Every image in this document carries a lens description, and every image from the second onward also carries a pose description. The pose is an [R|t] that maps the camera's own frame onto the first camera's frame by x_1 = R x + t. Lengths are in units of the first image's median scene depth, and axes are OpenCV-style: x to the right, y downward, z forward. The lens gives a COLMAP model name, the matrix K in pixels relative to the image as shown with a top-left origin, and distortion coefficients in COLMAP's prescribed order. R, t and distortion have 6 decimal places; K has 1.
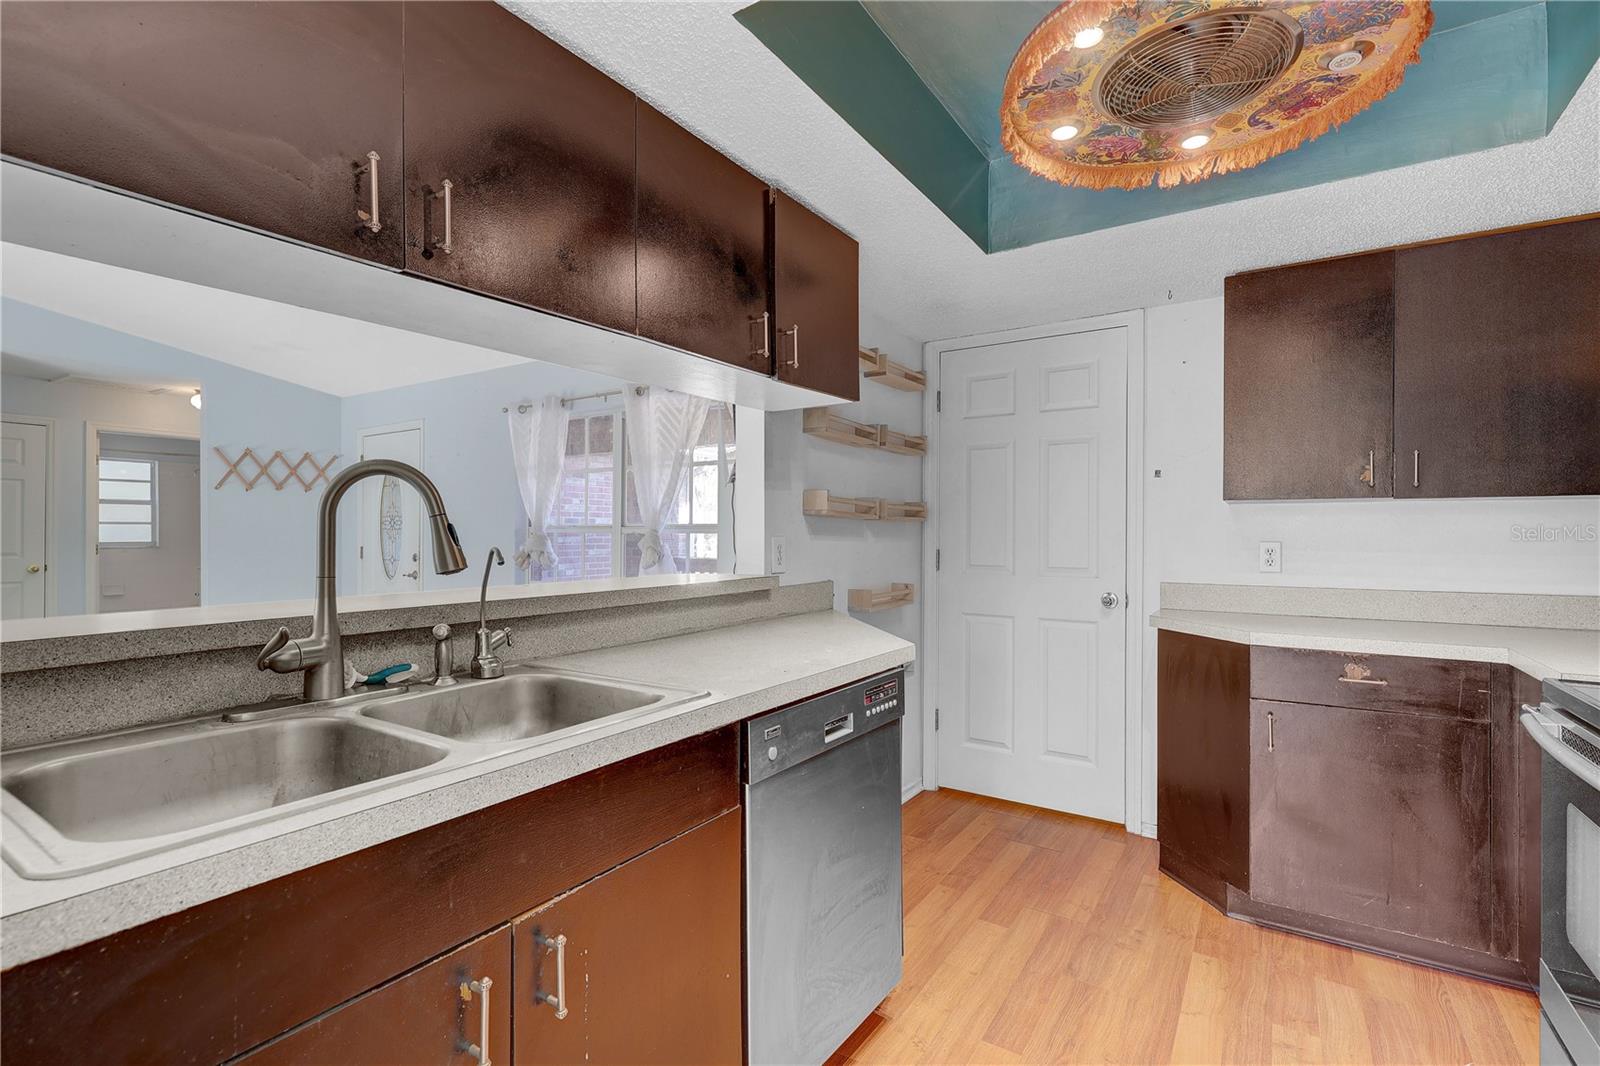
lens RADIAL K [[728.8, 0, 794.4], [0, 728.8, 537.2], [0, 0, 1]] dist [-0.001903, 0.003732]
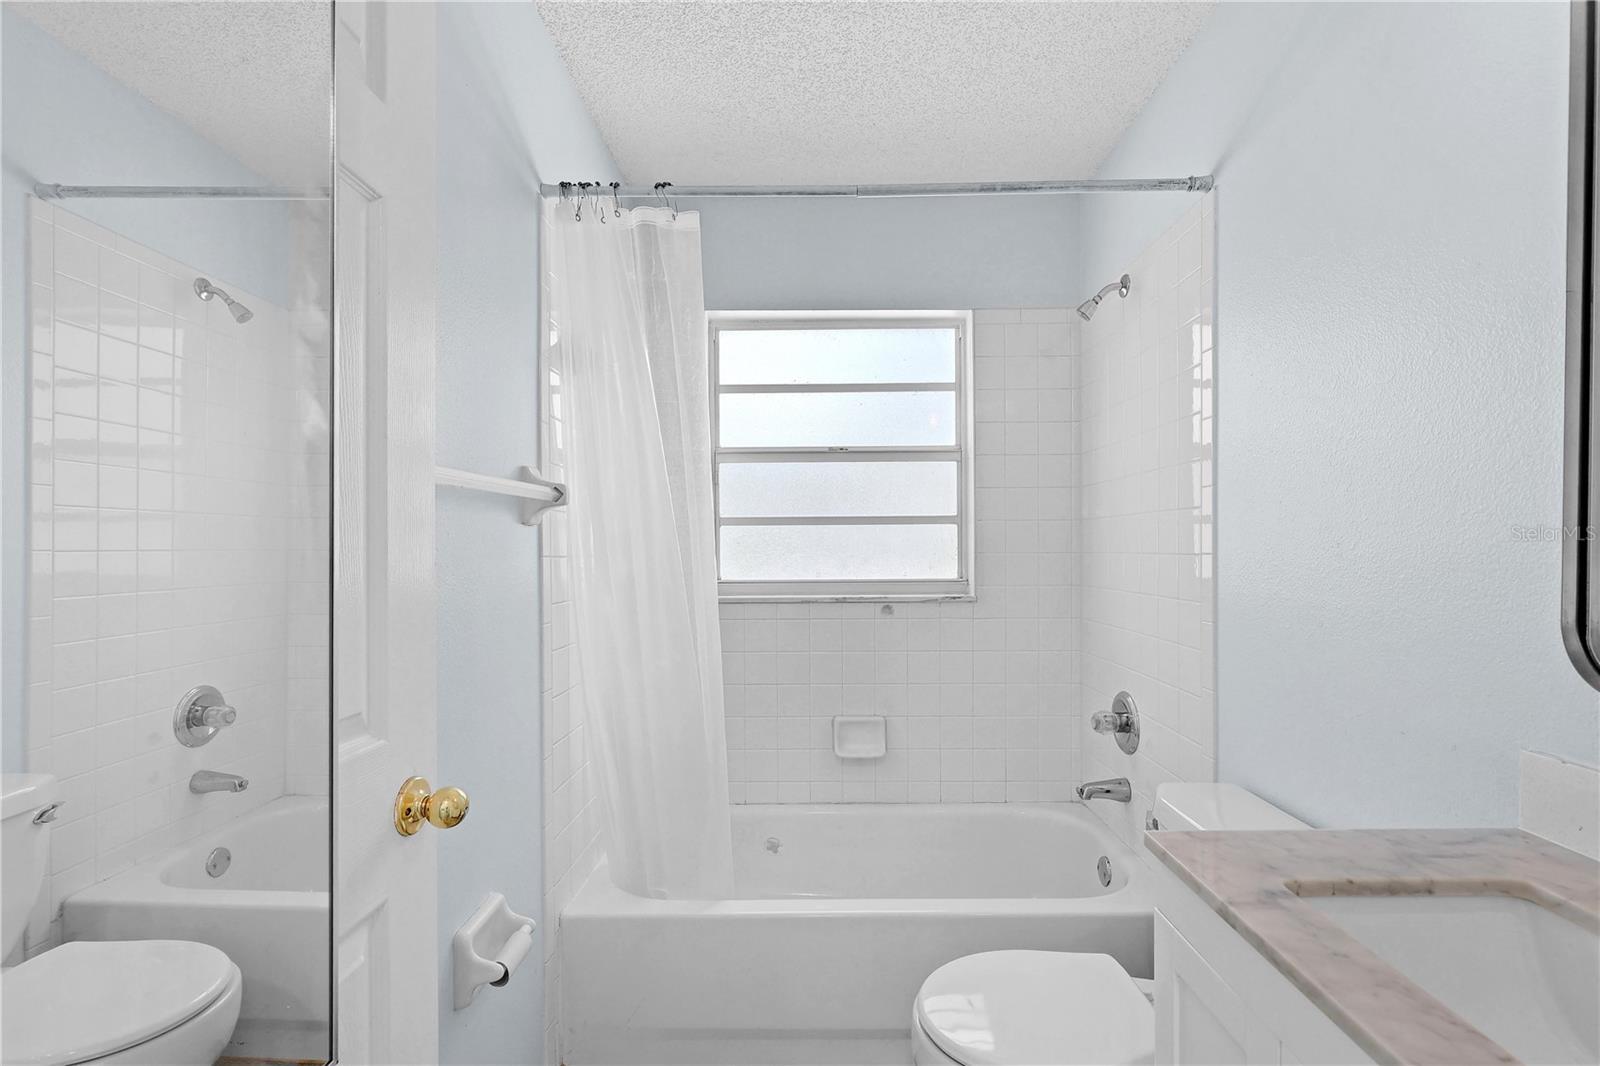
lens RADIAL K [[728.8, 0, 799.2], [0, 728.8, 543.7], [0, 0, 1]] dist [-0.001903, 0.003732]
pose [[0.542856, -0.004993, -0.839811, -0.662325], [0.001661, 0.999987, -0.004871, -0.007864], [0.839824, 0.001249, 0.542857, 0.779735]]
